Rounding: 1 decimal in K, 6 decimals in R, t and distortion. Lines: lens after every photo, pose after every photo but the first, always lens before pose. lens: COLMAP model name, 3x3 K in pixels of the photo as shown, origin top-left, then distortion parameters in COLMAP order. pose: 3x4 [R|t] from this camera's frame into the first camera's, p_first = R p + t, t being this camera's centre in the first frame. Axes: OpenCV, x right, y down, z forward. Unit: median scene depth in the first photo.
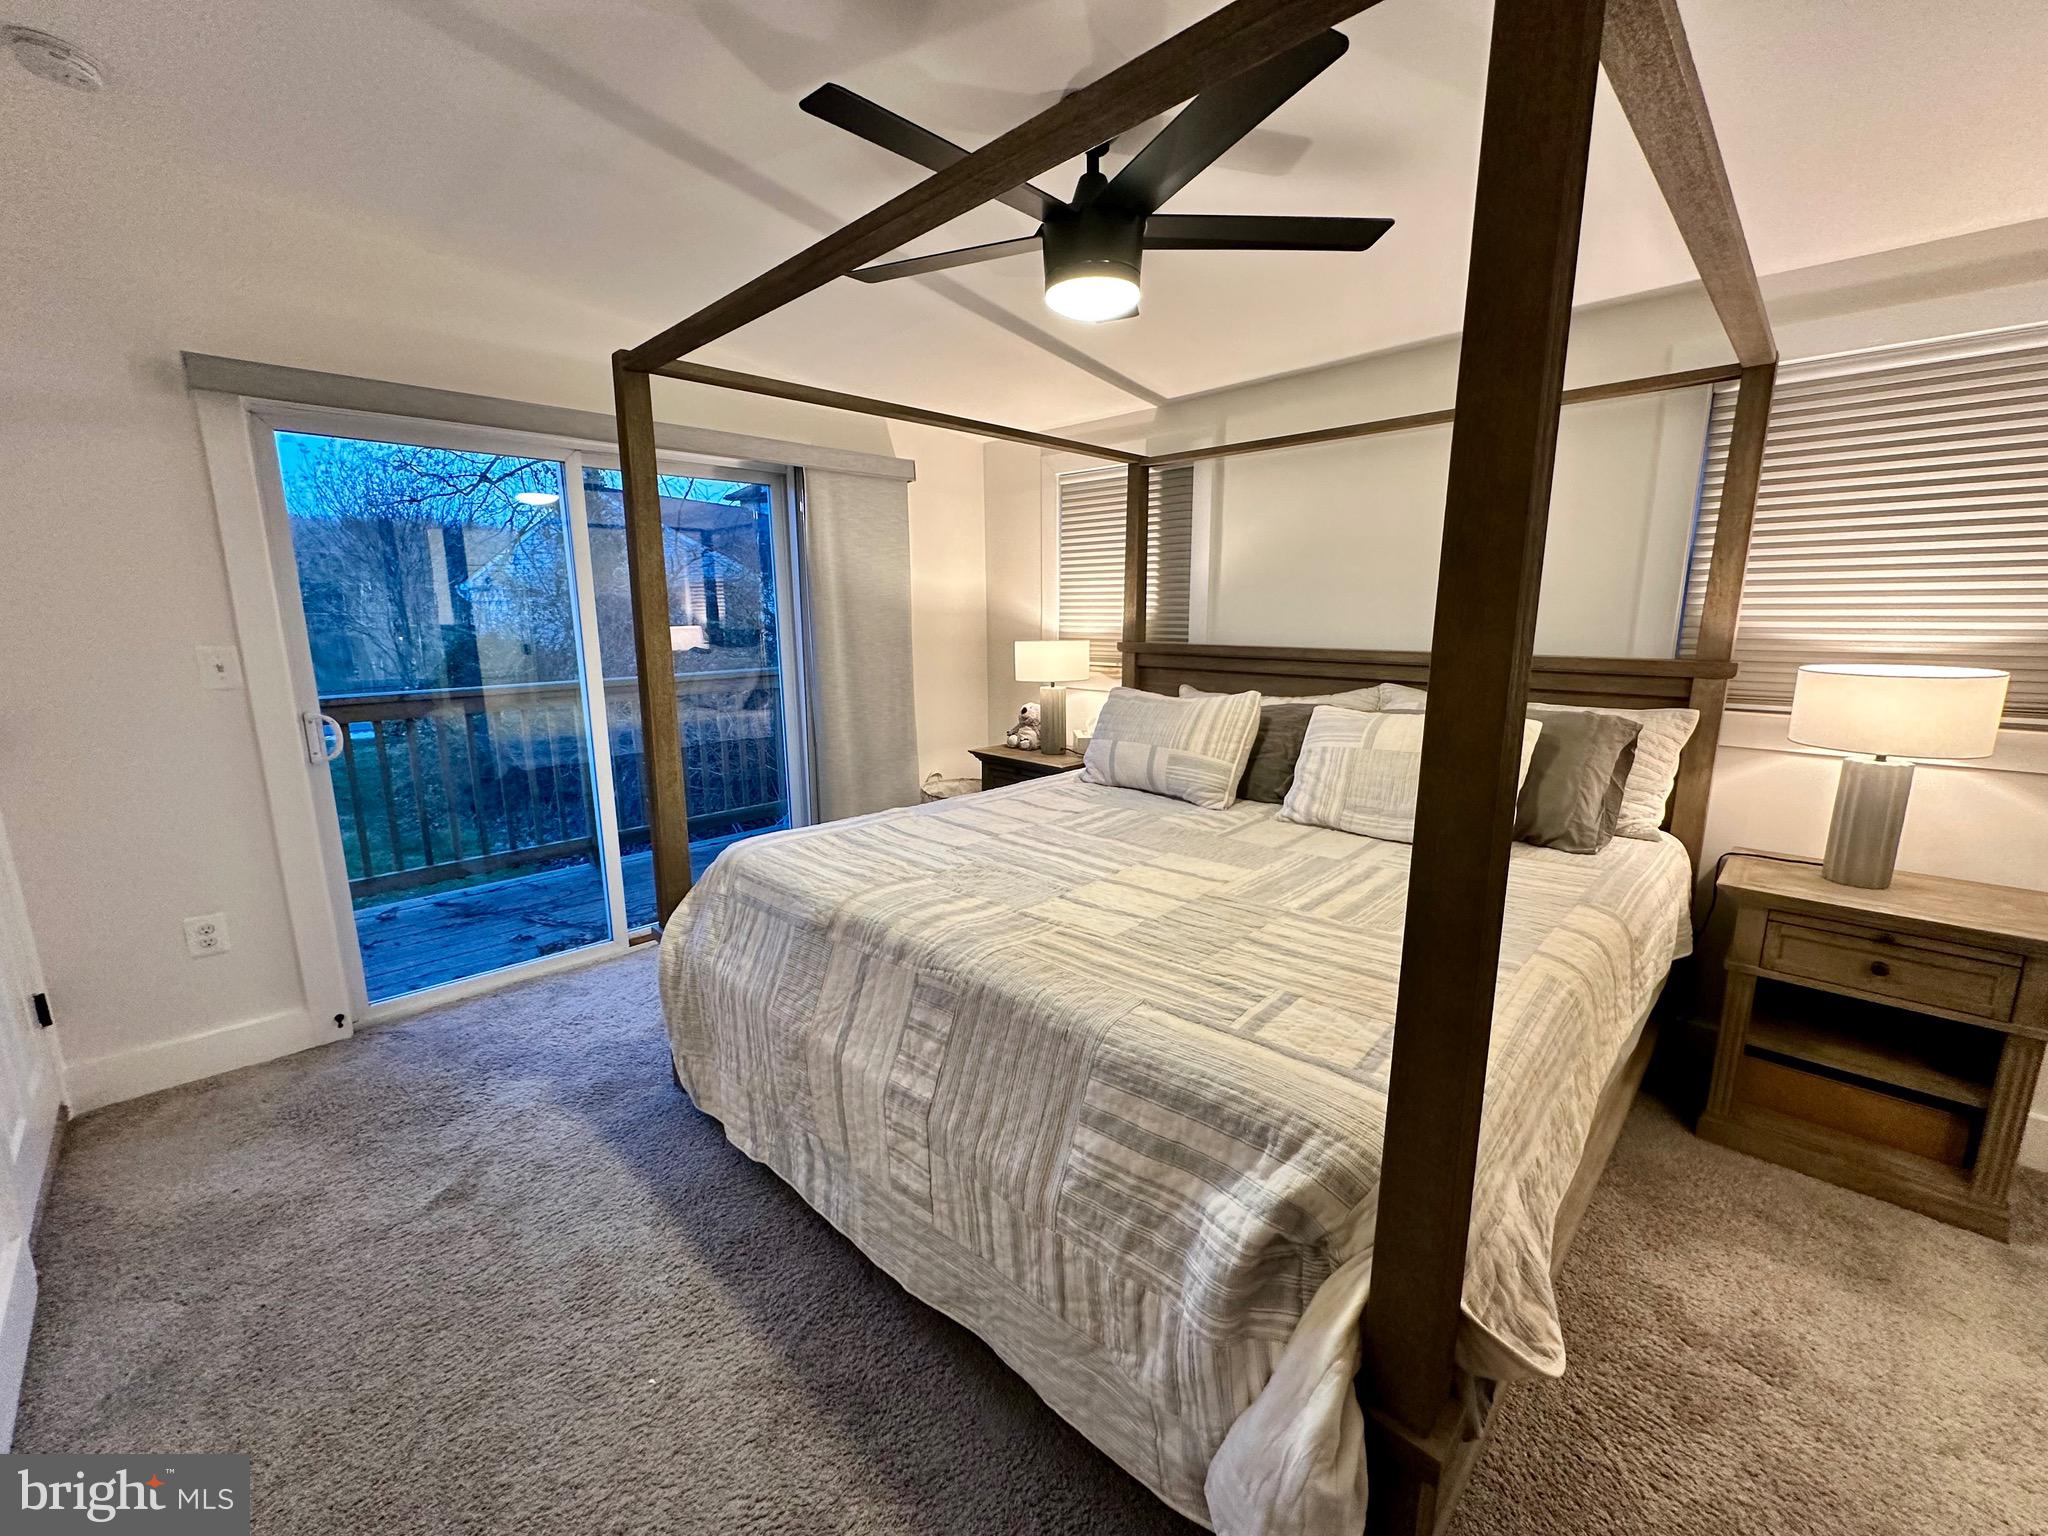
lens RADIAL K [[817.3, 0, 1024.8], [0, 817.3, 765.6], [0, 0, 1]] dist [-0.002340, 0.000517]
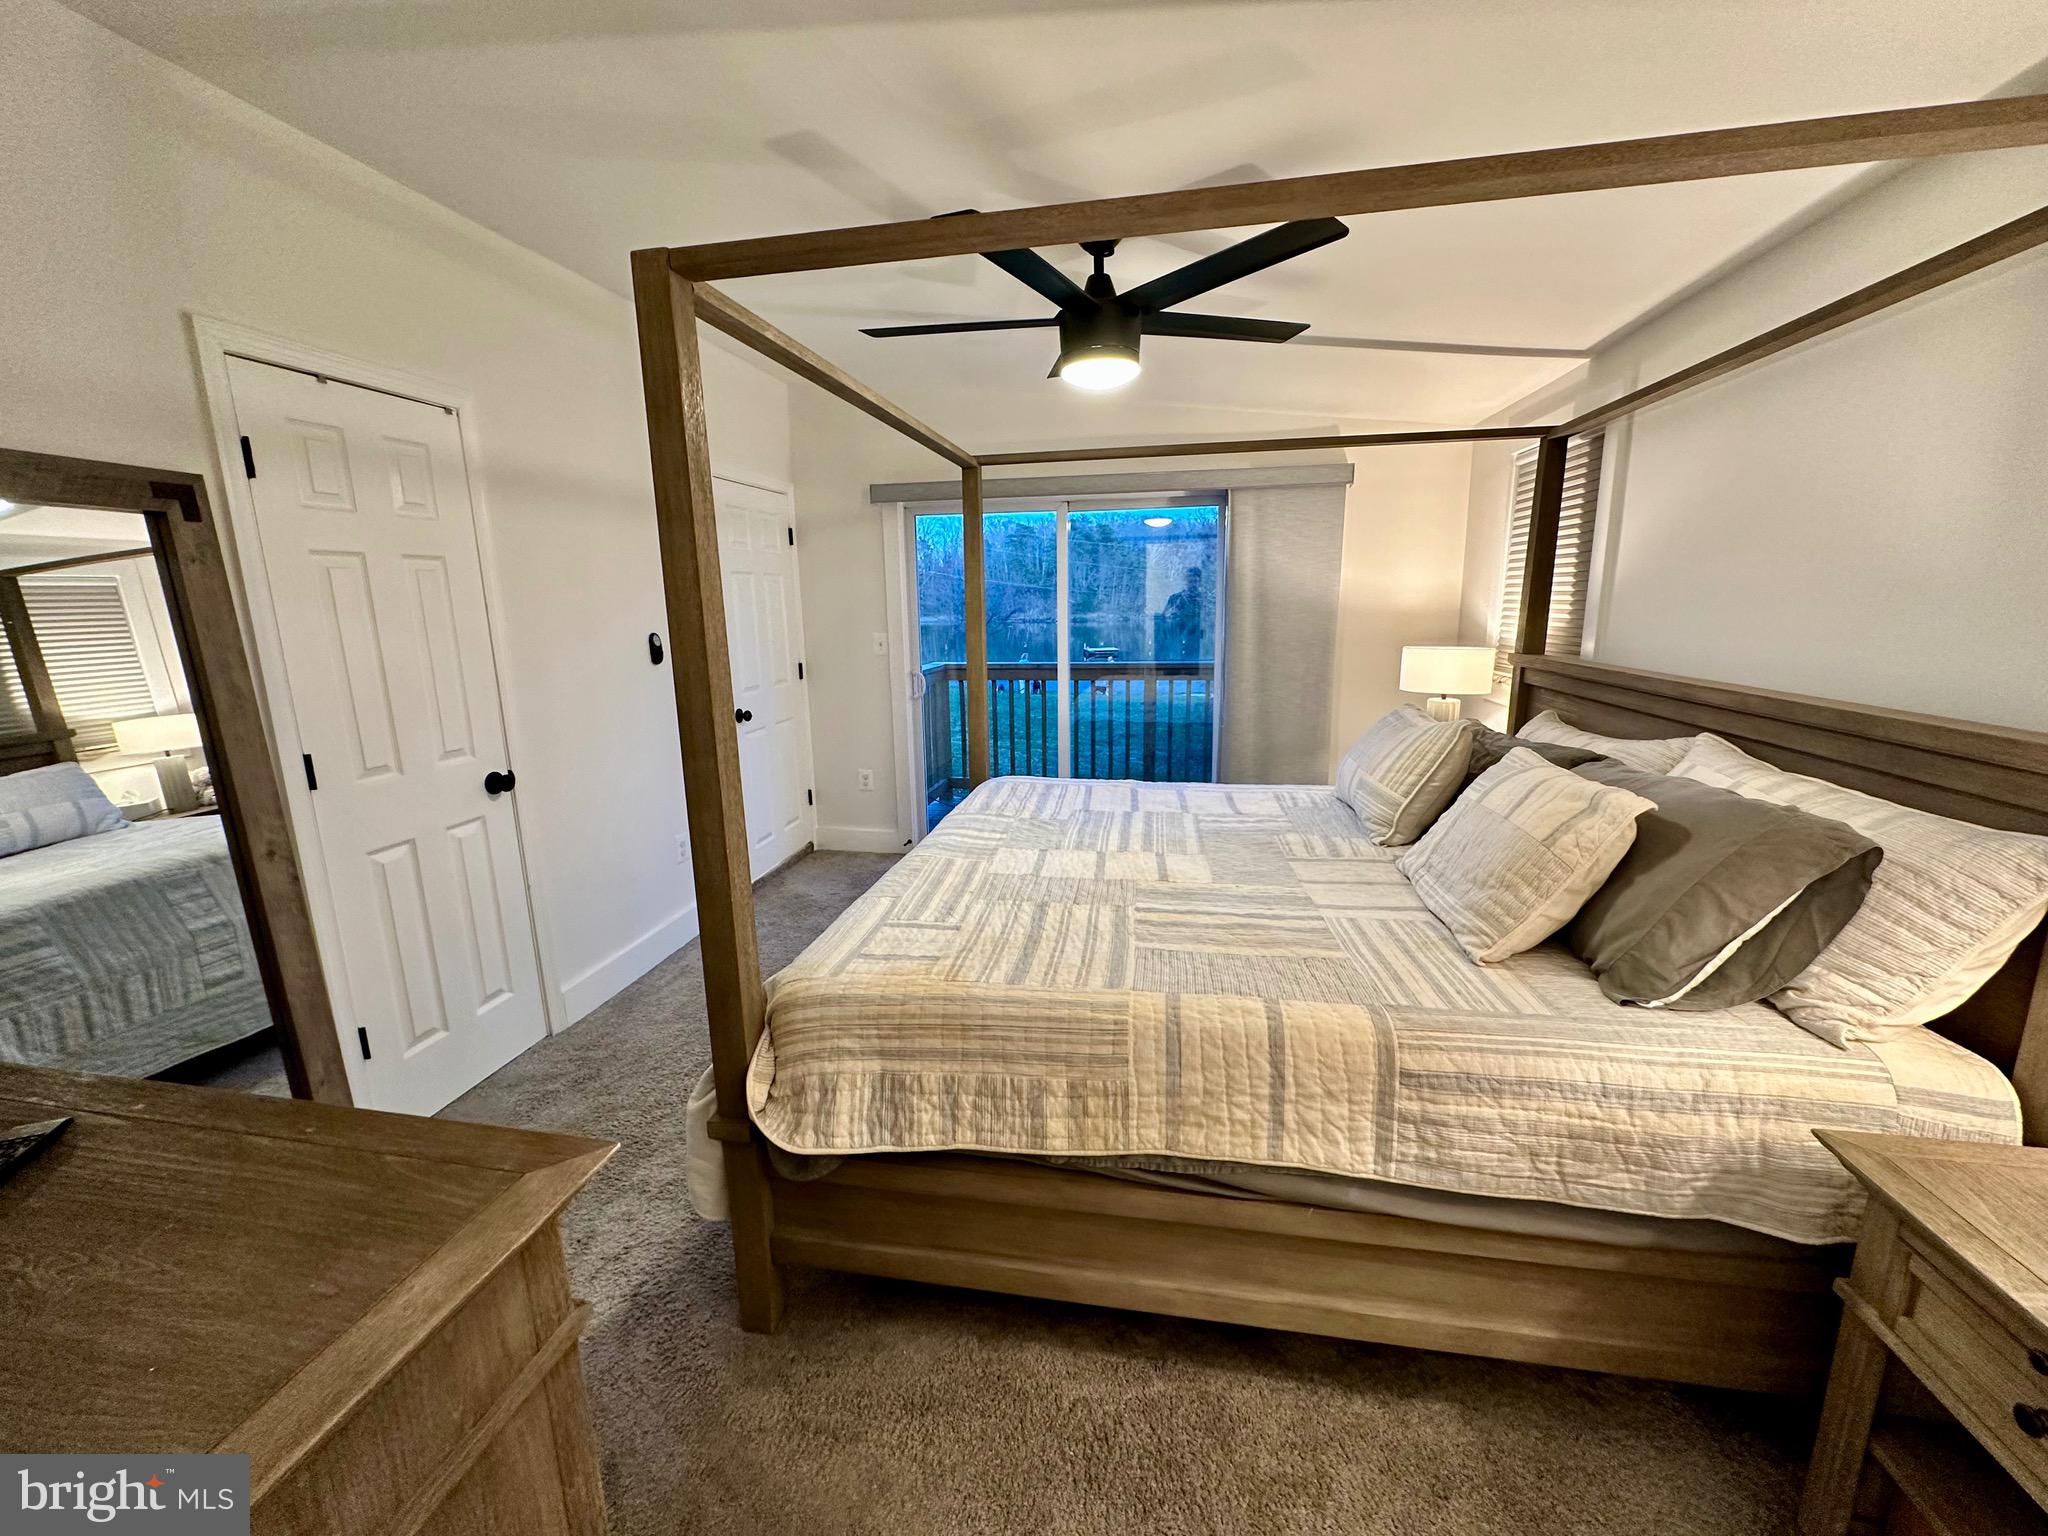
lens RADIAL K [[817.3, 0, 1024.8], [0, 817.3, 765.6], [0, 0, 1]] dist [-0.002340, 0.000517]
pose [[0.566790, 0.160573, -0.808063, 0.941185], [-0.143869, 0.985043, 0.094829, -0.079372], [0.811204, 0.062507, 0.581414, 0.199278]]
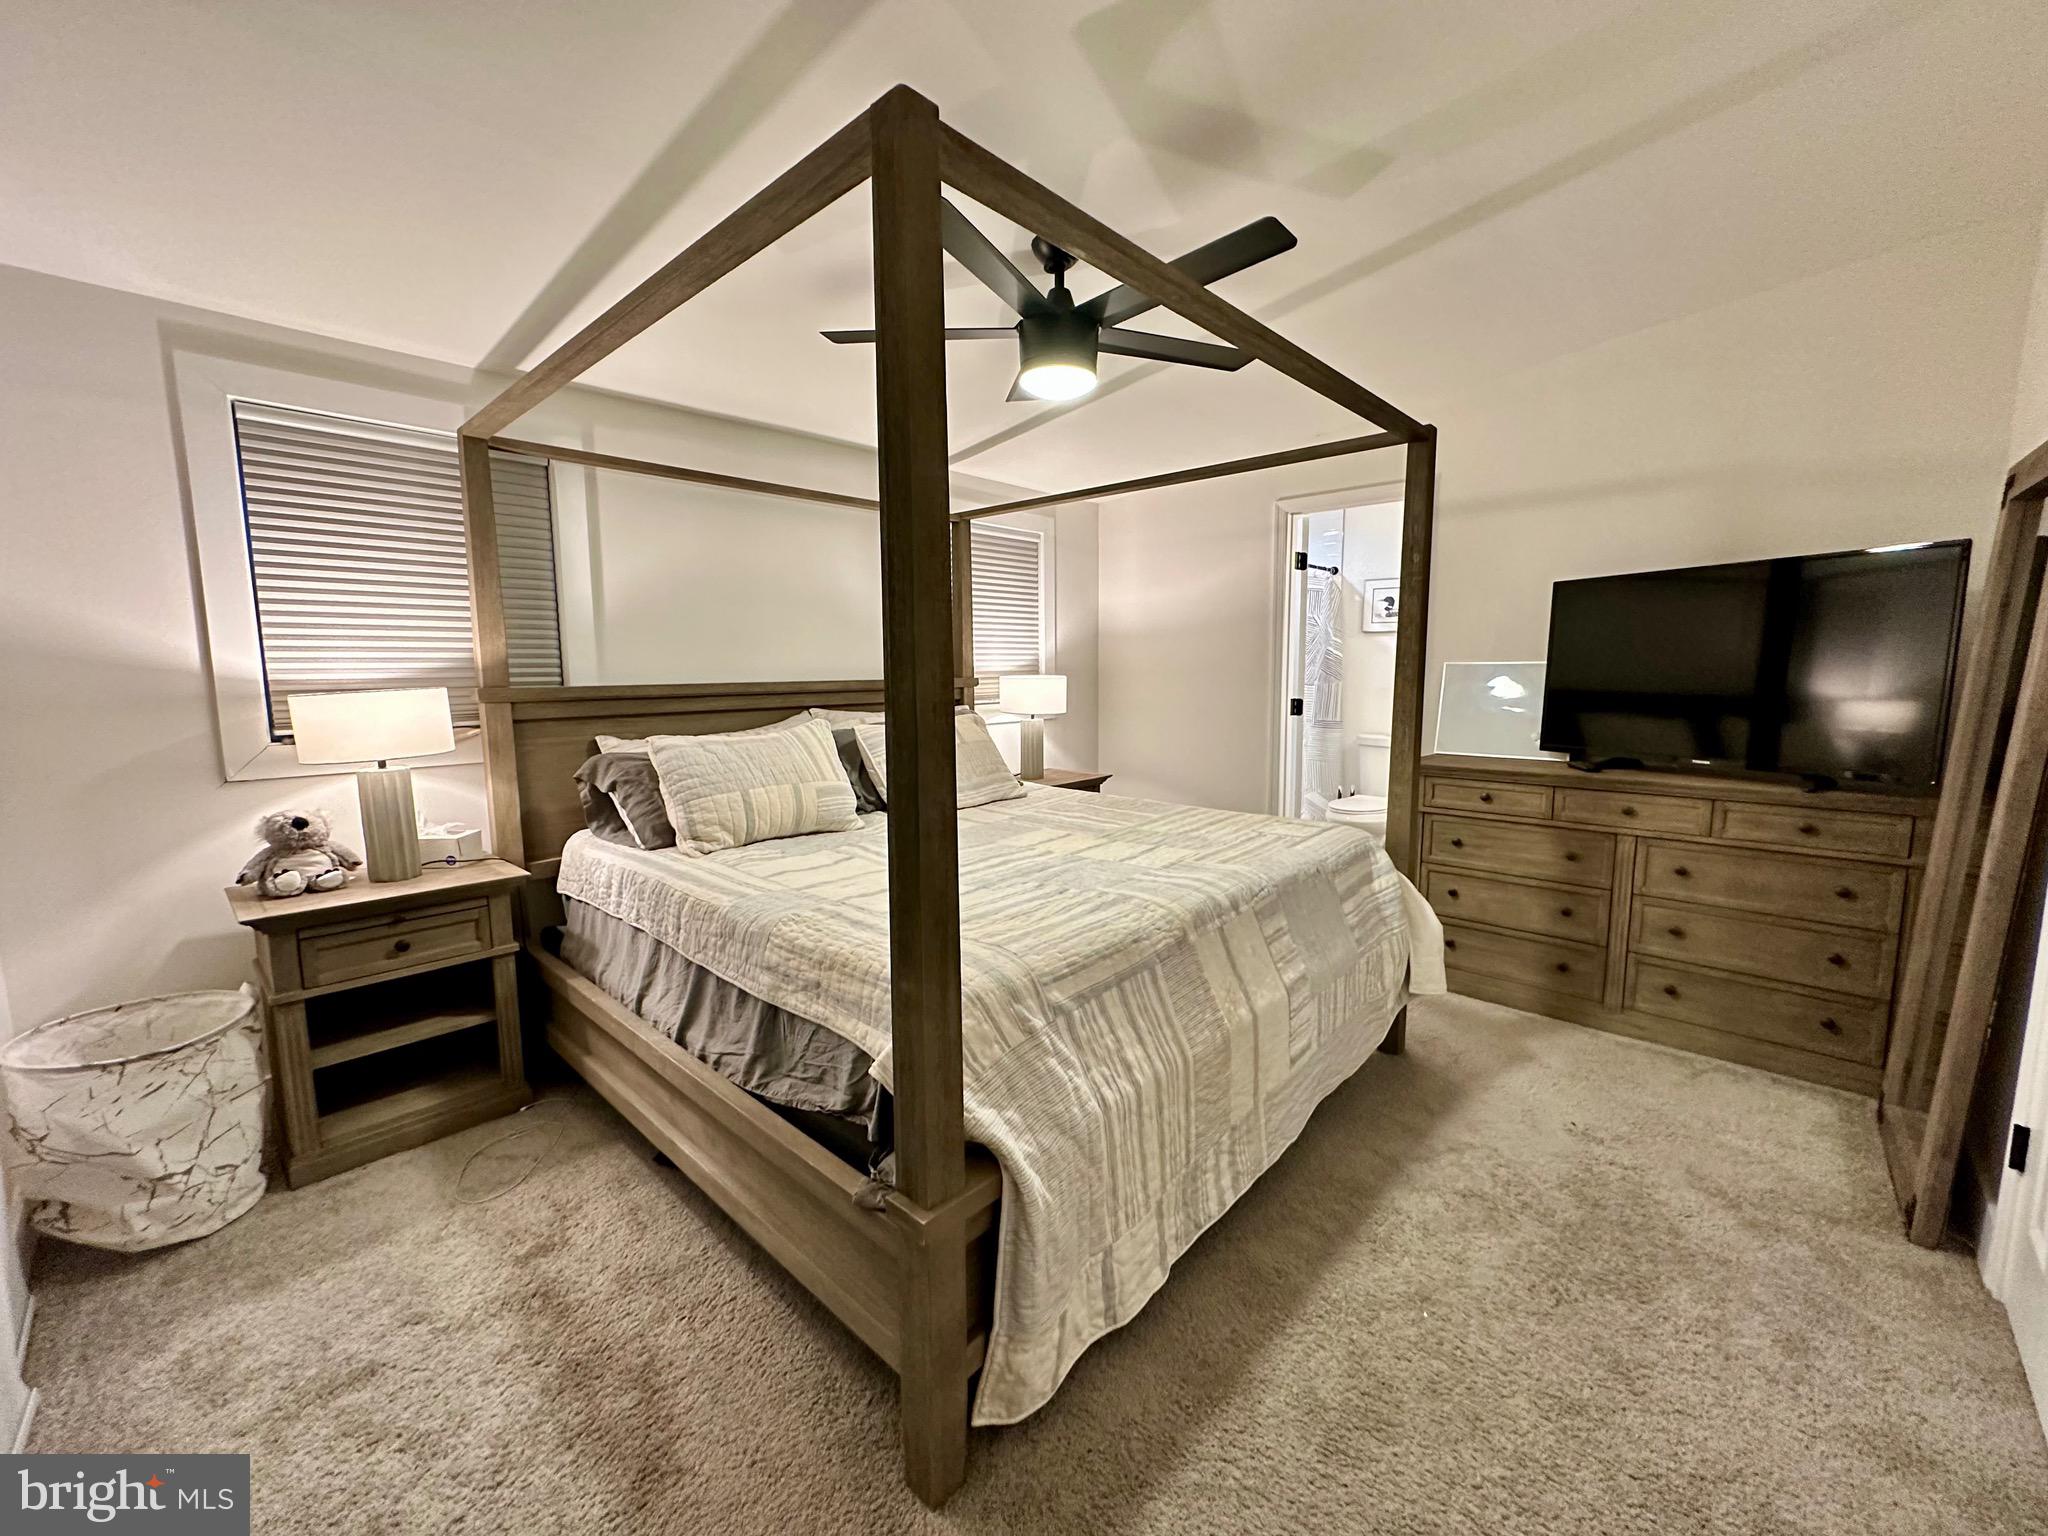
lens RADIAL K [[817.3, 0, 1024.8], [0, 817.3, 765.6], [0, 0, 1]] dist [-0.002340, 0.000517]
pose [[-0.028962, -0.112022, 0.993284, -1.027875], [0.196528, 0.973667, 0.115540, -0.135058], [-0.980070, 0.198555, -0.006184, 0.986482]]
